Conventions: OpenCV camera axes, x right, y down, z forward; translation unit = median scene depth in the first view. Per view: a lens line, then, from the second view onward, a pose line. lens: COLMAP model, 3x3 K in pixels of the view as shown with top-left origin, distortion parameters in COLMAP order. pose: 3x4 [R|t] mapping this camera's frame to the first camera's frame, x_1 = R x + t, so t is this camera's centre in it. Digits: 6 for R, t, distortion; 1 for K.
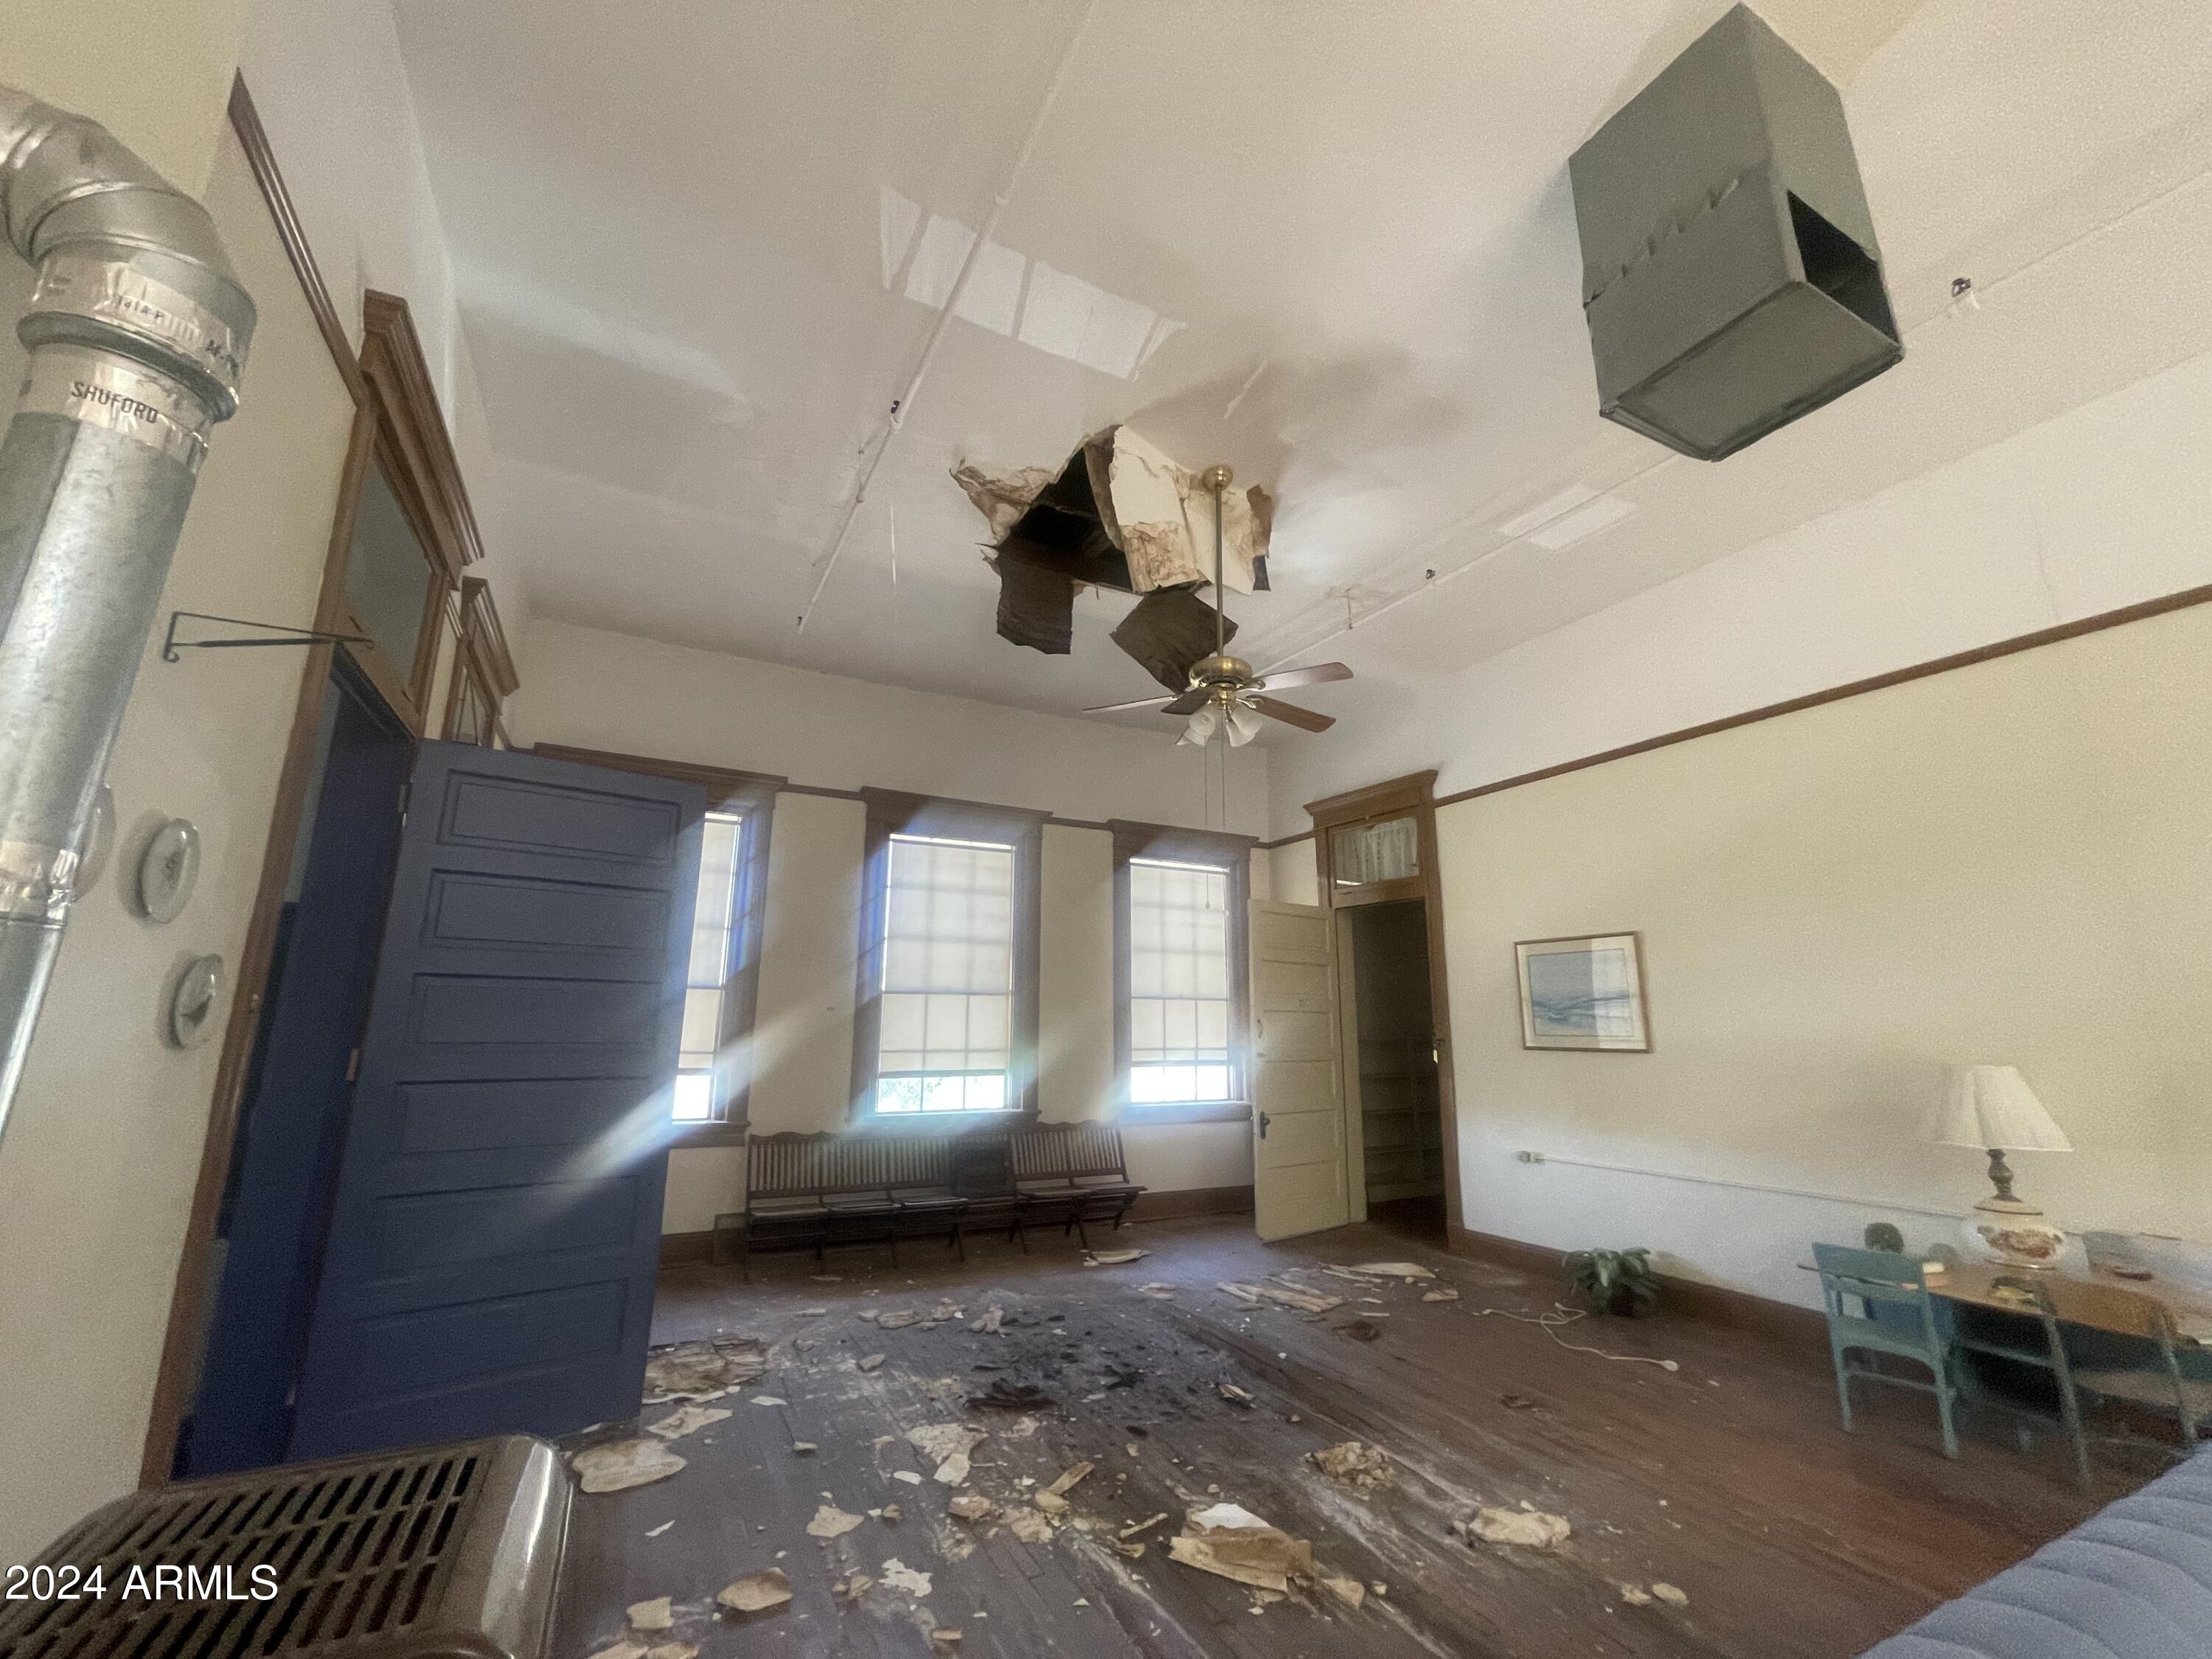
lens RADIAL K [[897.9, 0, 1099.8], [0, 897.9, 816.2], [0, 0, 1]] dist [-0.001813, 0.001213]
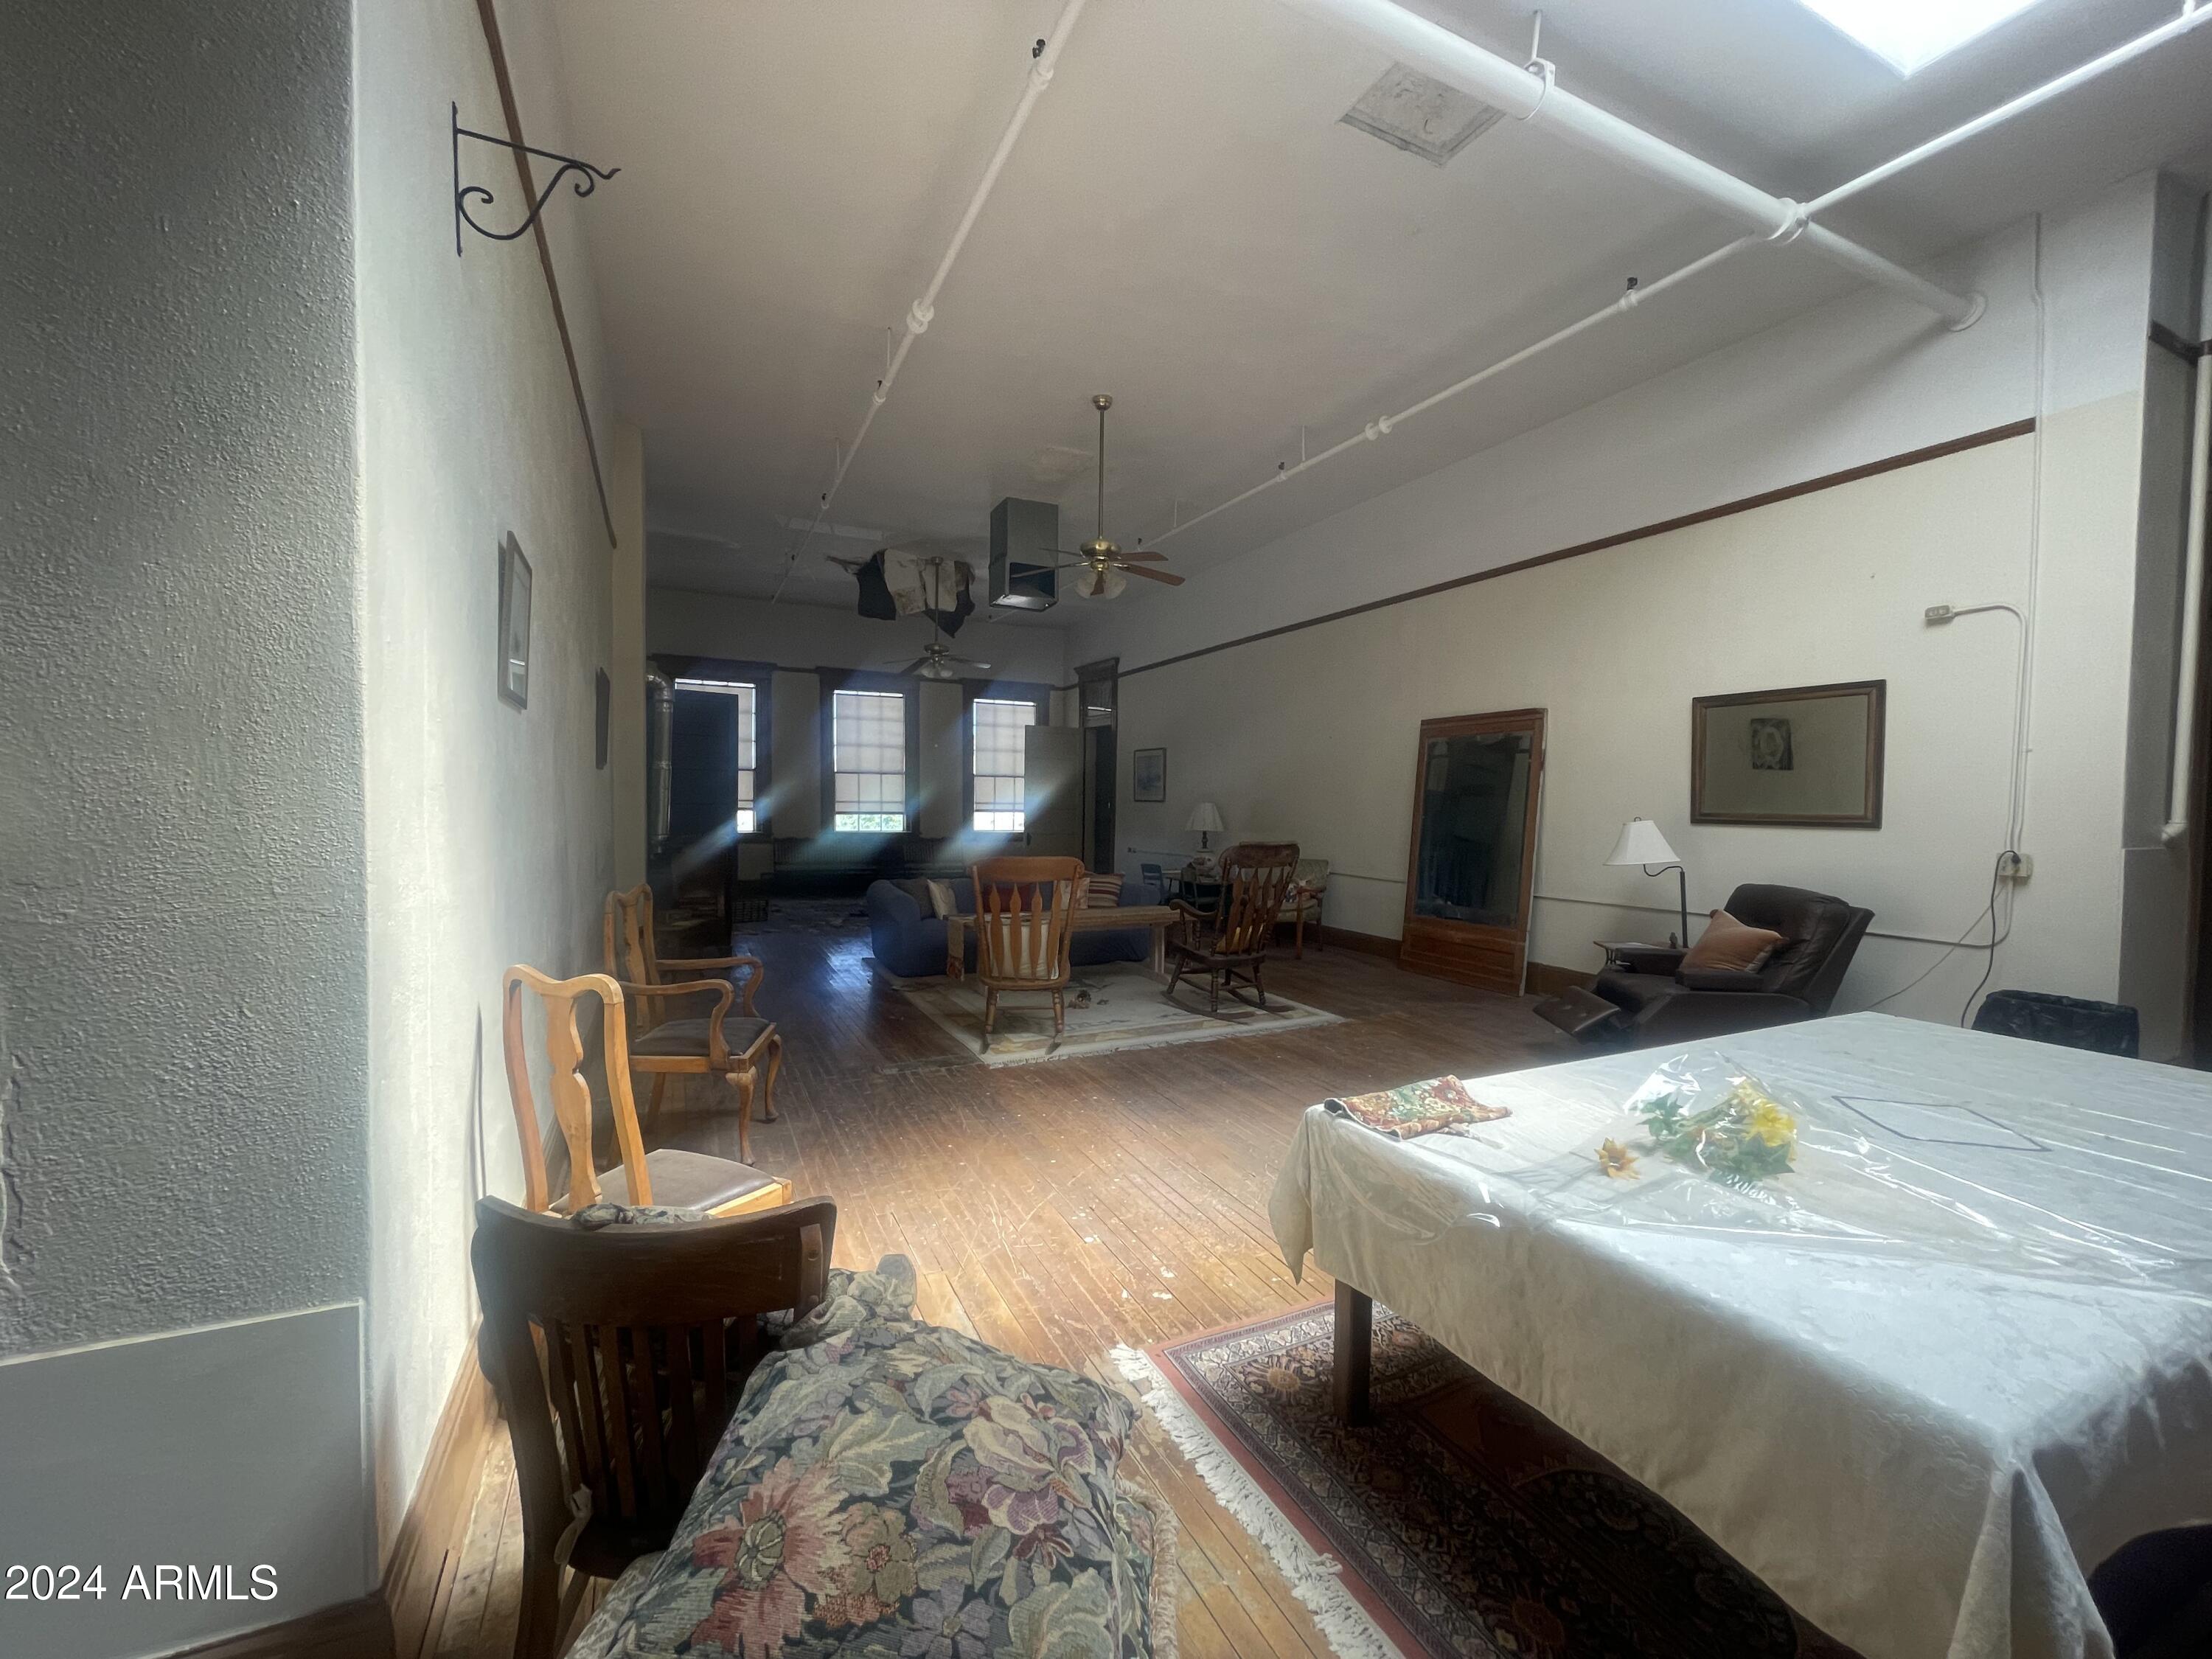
lens RADIAL K [[897.9, 0, 1105.7], [0, 897.9, 822.5], [0, 0, 1]] dist [-0.001813, 0.001213]
pose [[0.999349, 0.006537, -0.035487, 0.408431], [0.002641, 0.967565, 0.252607, -0.187725], [0.035988, -0.252536, 0.966918, -0.884360]]
